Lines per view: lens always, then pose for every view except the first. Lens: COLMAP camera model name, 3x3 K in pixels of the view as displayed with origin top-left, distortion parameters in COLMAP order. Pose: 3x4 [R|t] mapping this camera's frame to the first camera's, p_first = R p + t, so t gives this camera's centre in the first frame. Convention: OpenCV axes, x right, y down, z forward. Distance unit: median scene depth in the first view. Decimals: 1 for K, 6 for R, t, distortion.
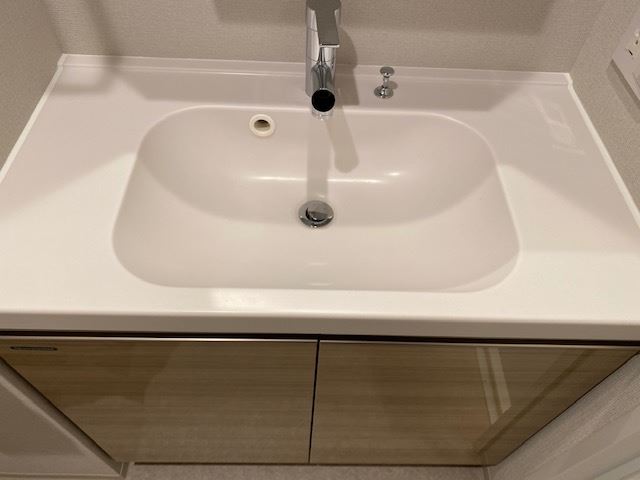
lens RADIAL K [[492.2, 0, 319.1], [0, 492.2, 247.5], [0, 0, 1]] dist [0.002863, -0.000847]
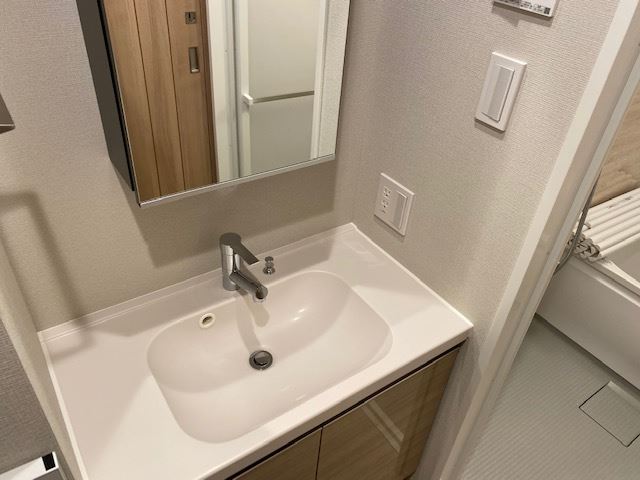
lens RADIAL K [[491.2, 0, 320.0], [0, 491.2, 240.0], [0, 0, 1]] dist [0.013162, -0.006570]
pose [[0.821884, -0.326887, 0.466531, -0.451380], [0.428719, 0.894222, -0.128711, -0.129848], [-0.375109, 0.305796, 0.875090, -0.499017]]
